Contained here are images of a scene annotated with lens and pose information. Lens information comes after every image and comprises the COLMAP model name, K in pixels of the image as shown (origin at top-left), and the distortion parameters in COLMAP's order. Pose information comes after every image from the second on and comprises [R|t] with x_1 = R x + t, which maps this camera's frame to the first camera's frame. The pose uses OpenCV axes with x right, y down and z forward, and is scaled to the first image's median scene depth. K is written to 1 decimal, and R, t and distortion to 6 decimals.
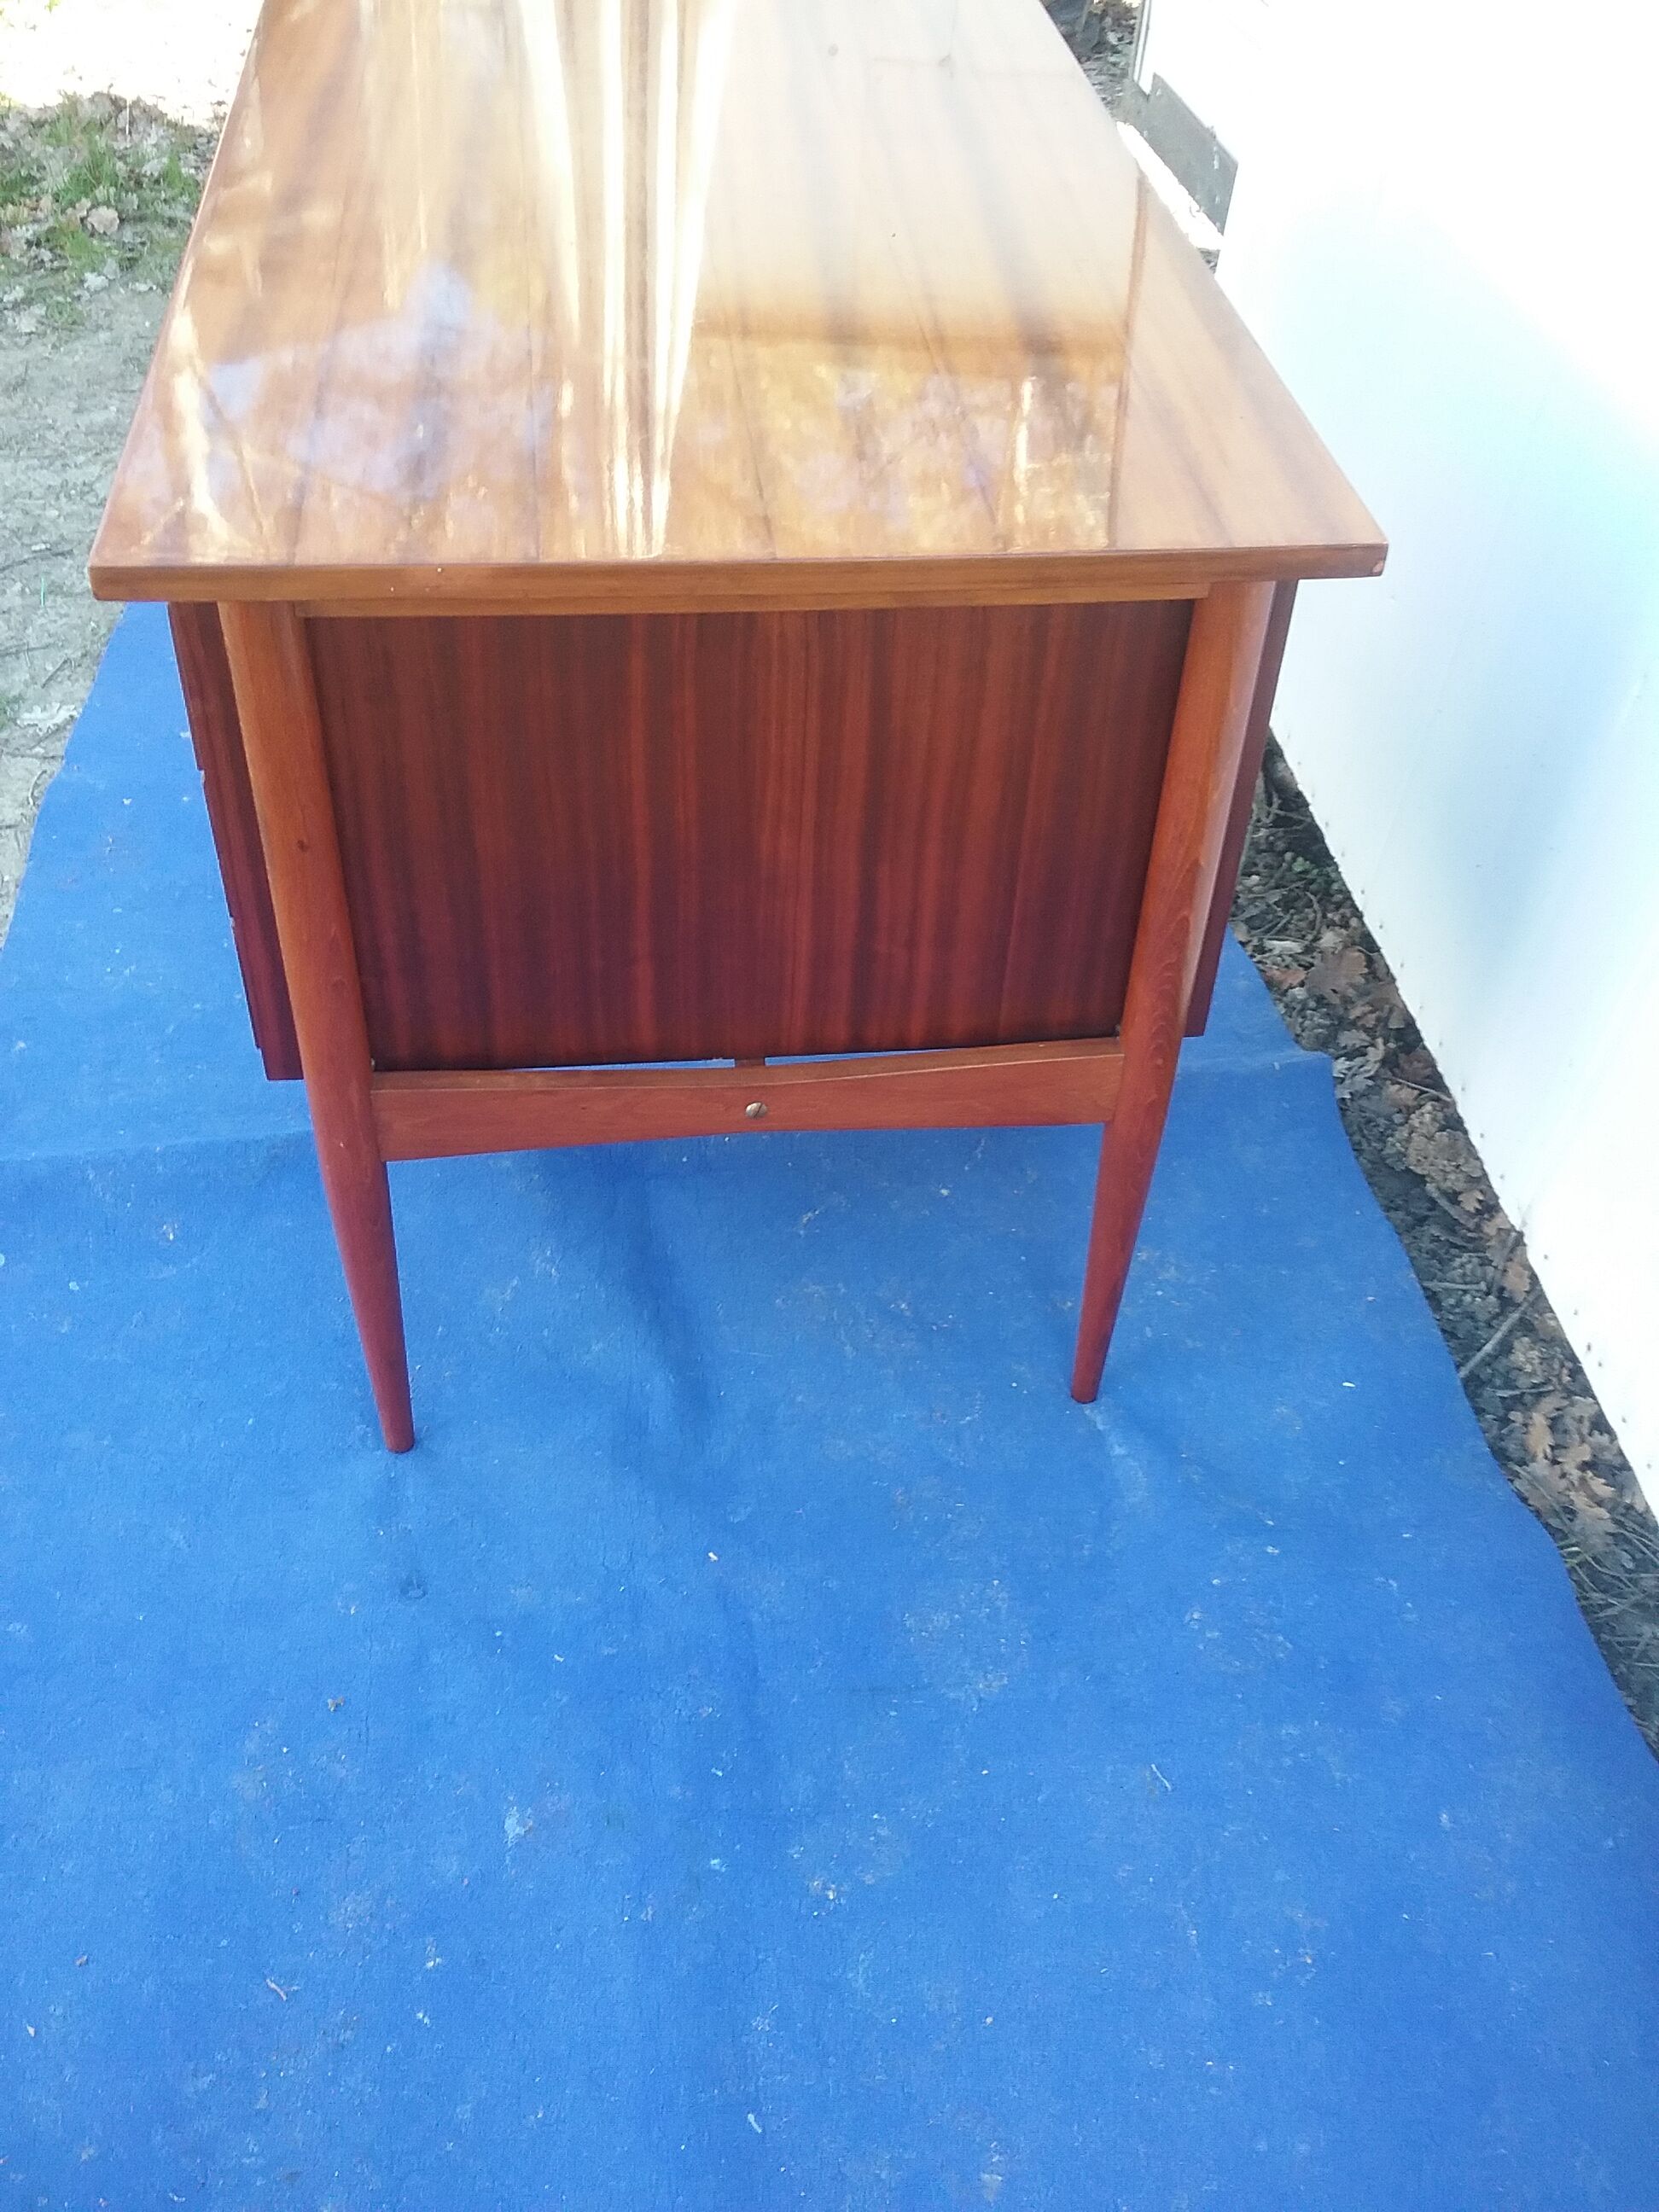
lens RADIAL K [[2061.7, 0, 841.7], [0, 2061.7, 1100.2], [0, 0, 1]] dist [0.083605, -0.142561]
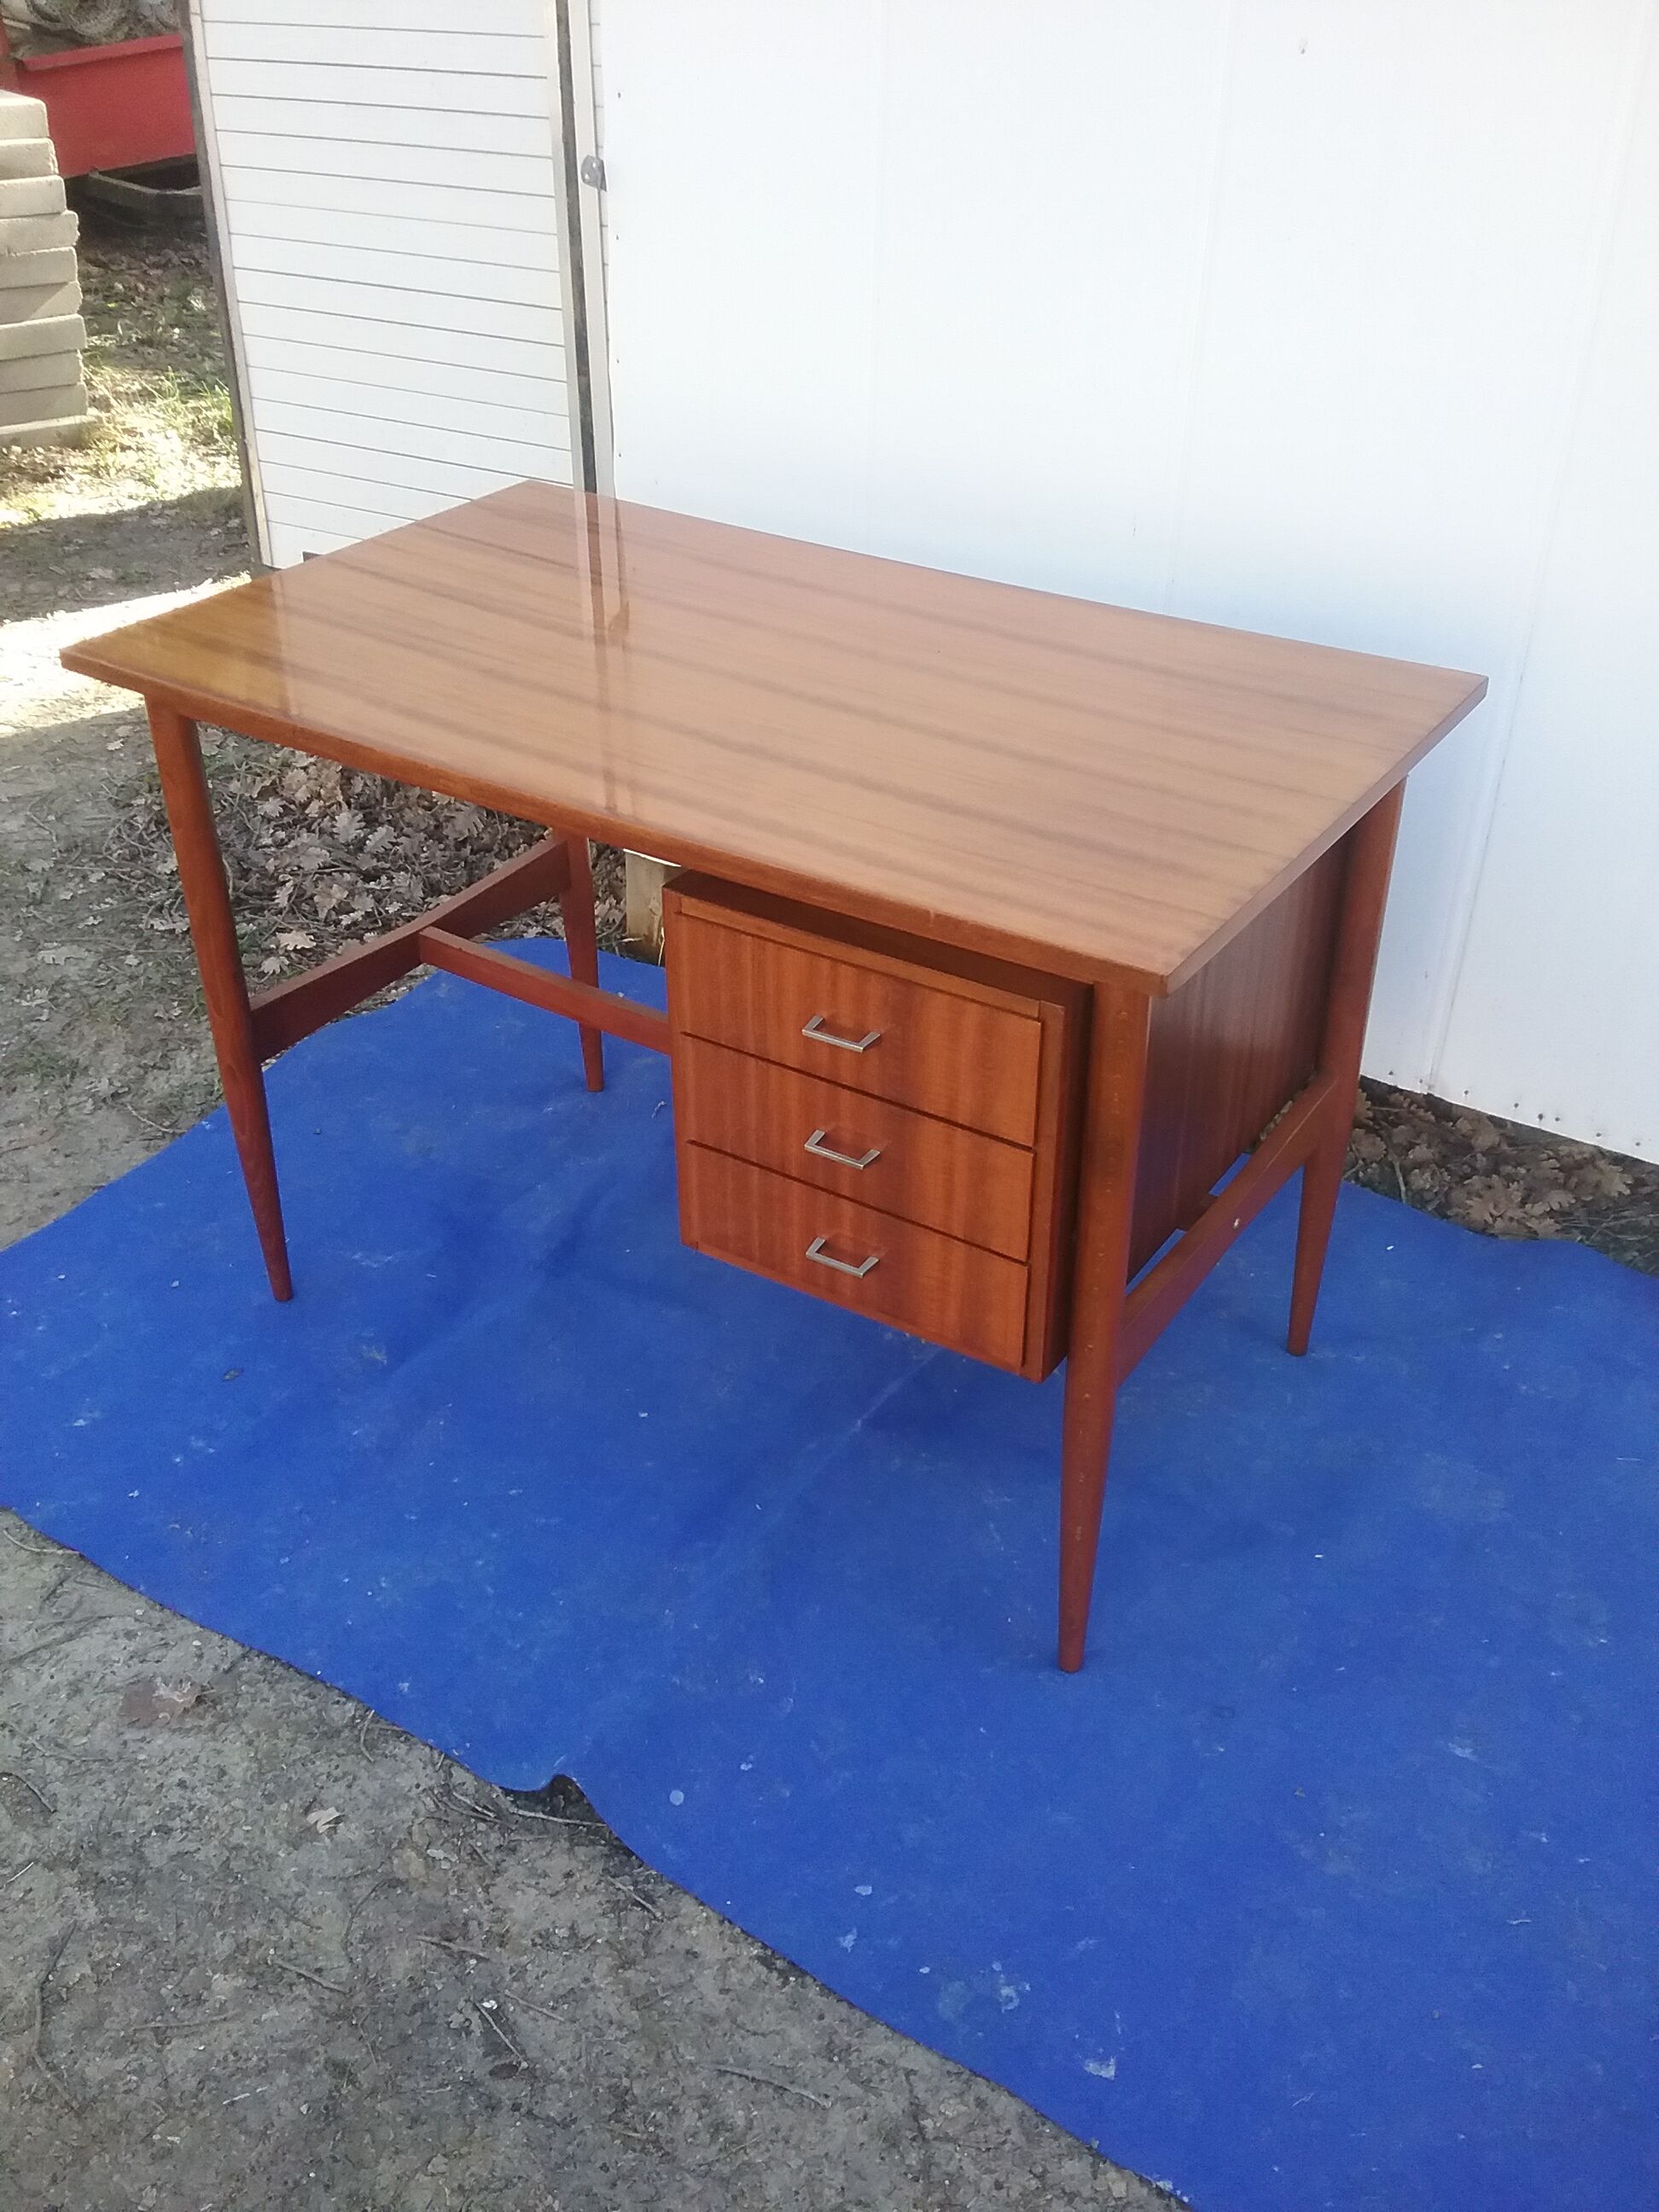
lens RADIAL K [[2061.7, 0, 841.7], [0, 2061.7, 1100.2], [0, 0, 1]] dist [0.083605, -0.142561]
pose [[0.636893, -0.442123, 0.631581, -0.954177], [0.535871, 0.842840, 0.049631, -0.250388], [-0.554265, 0.306836, 0.773719, 0.057625]]
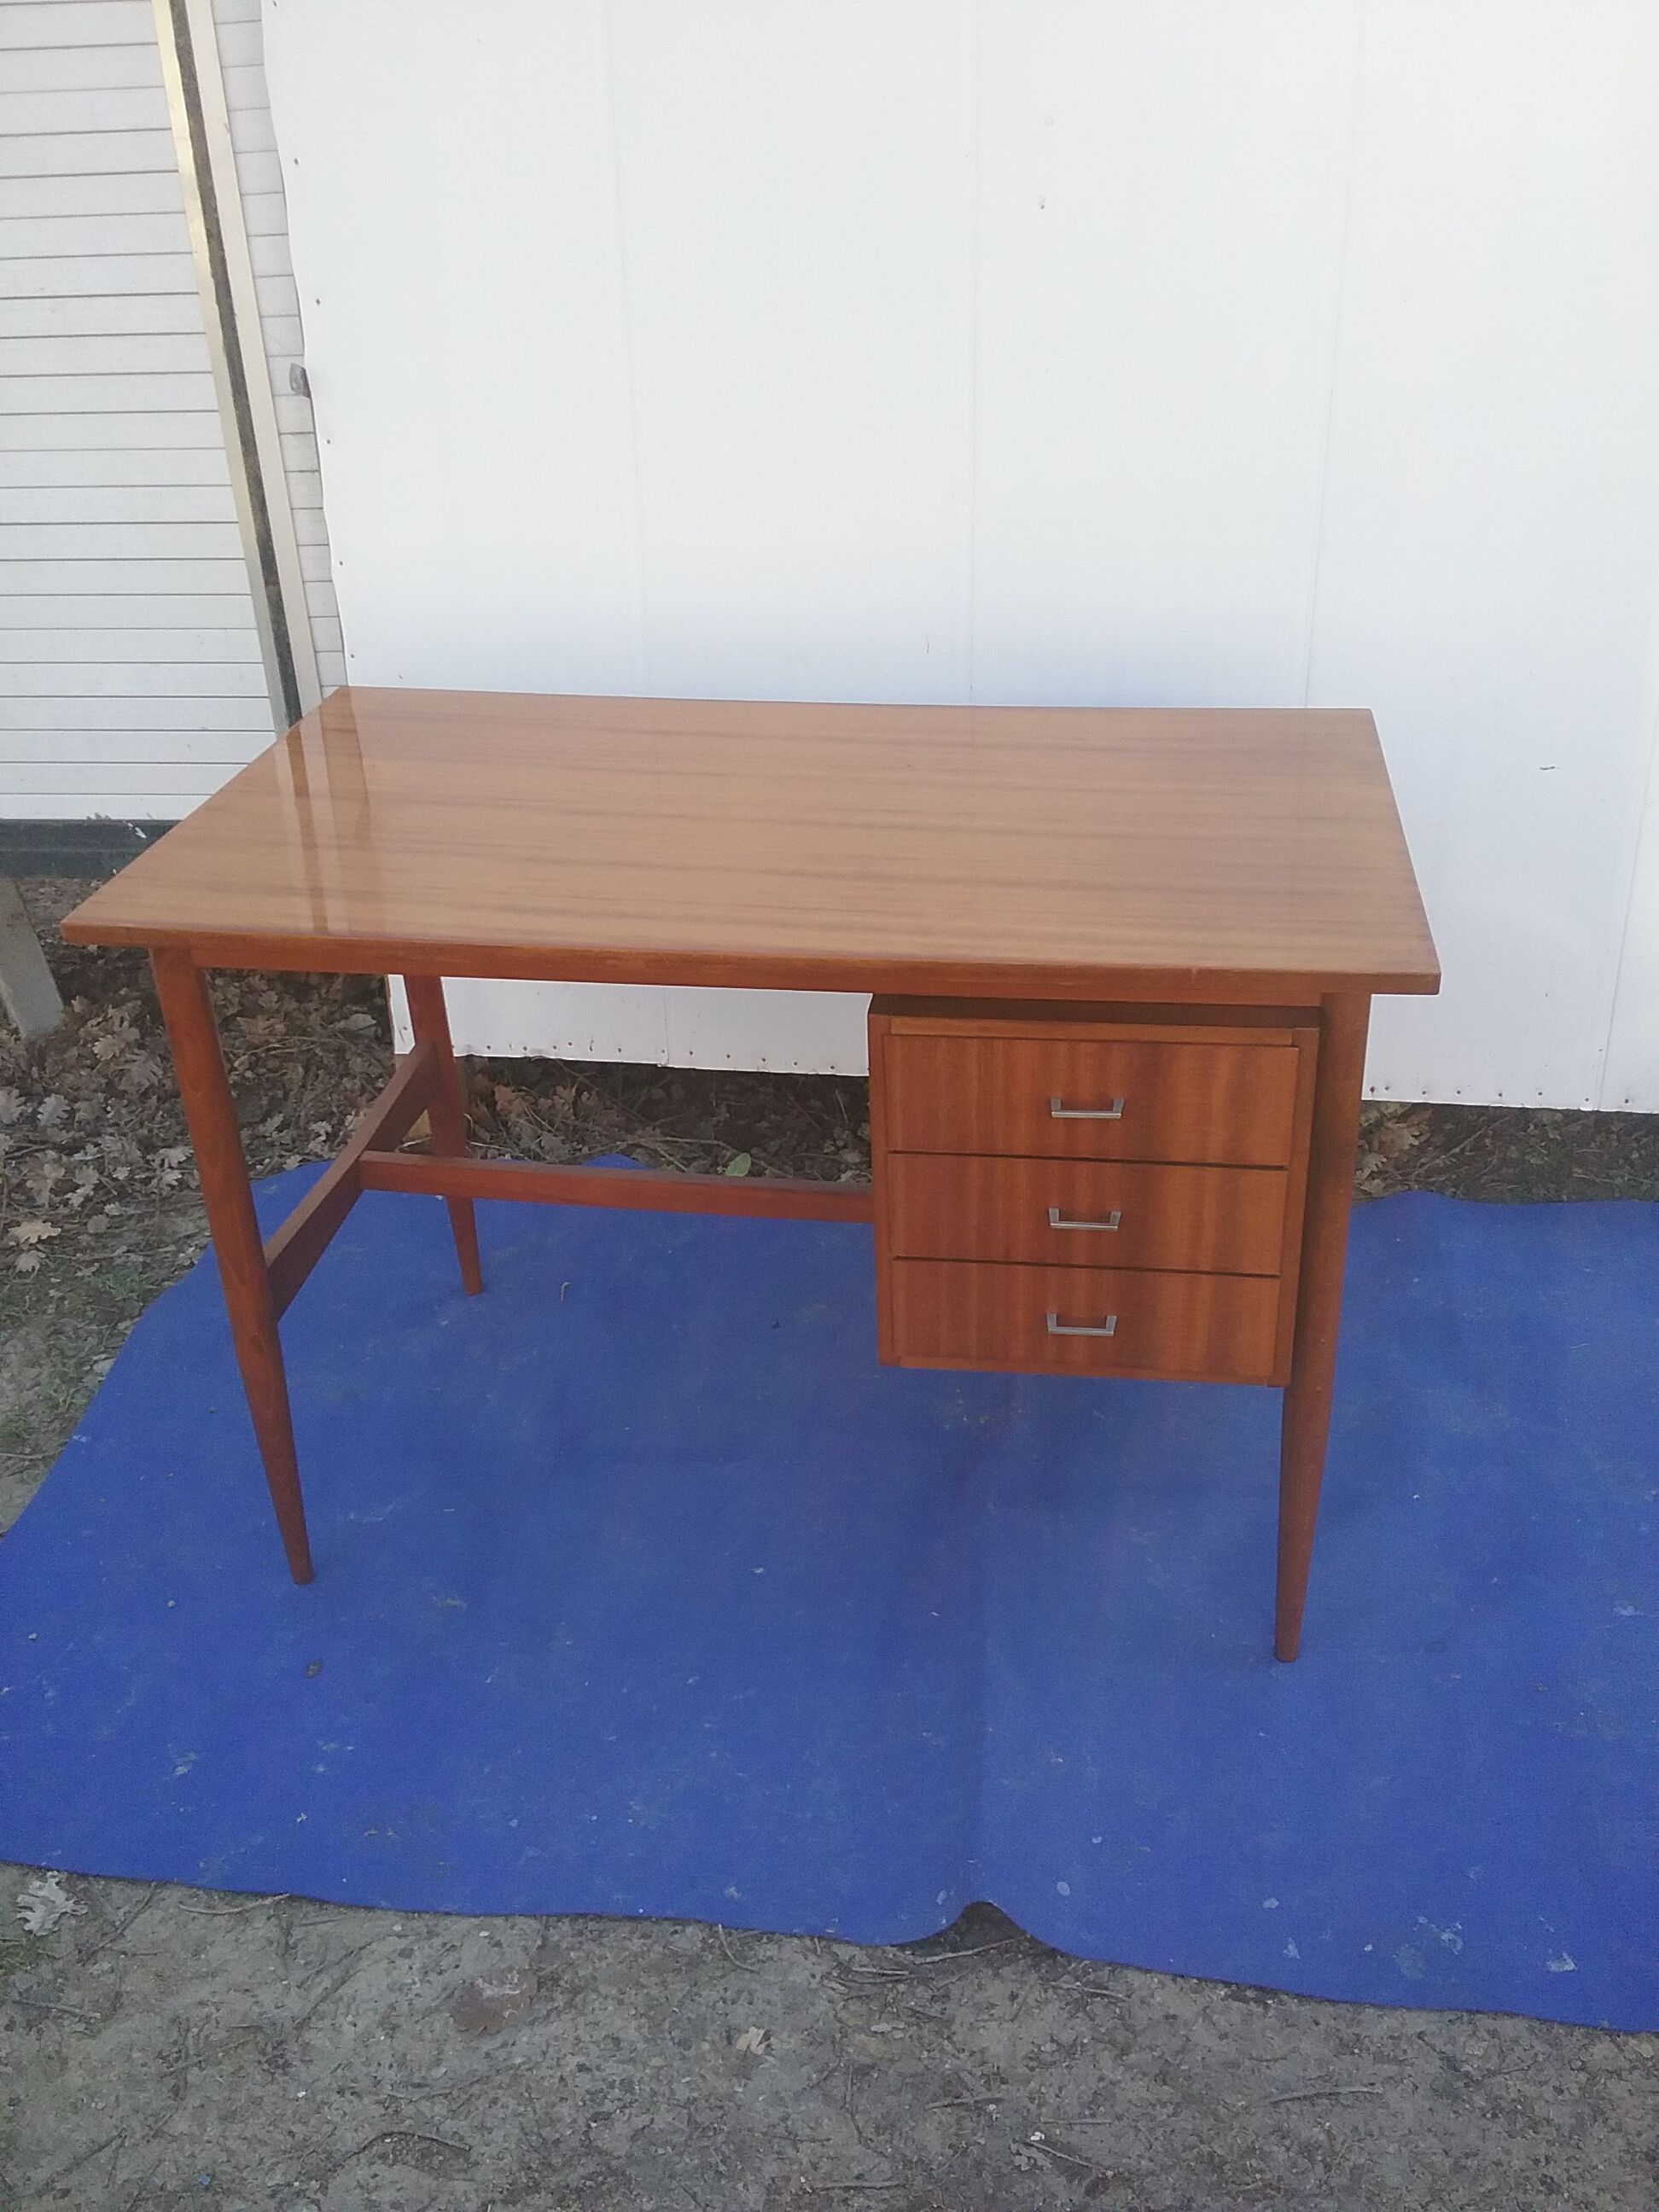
lens RADIAL K [[2061.7, 0, 841.7], [0, 2061.7, 1100.2], [0, 0, 1]] dist [0.083605, -0.142561]
pose [[0.254383, -0.498121, 0.828954, -1.250222], [0.679396, 0.702060, 0.213383, -0.577410], [-0.688266, 0.508907, 0.517014, 0.392500]]
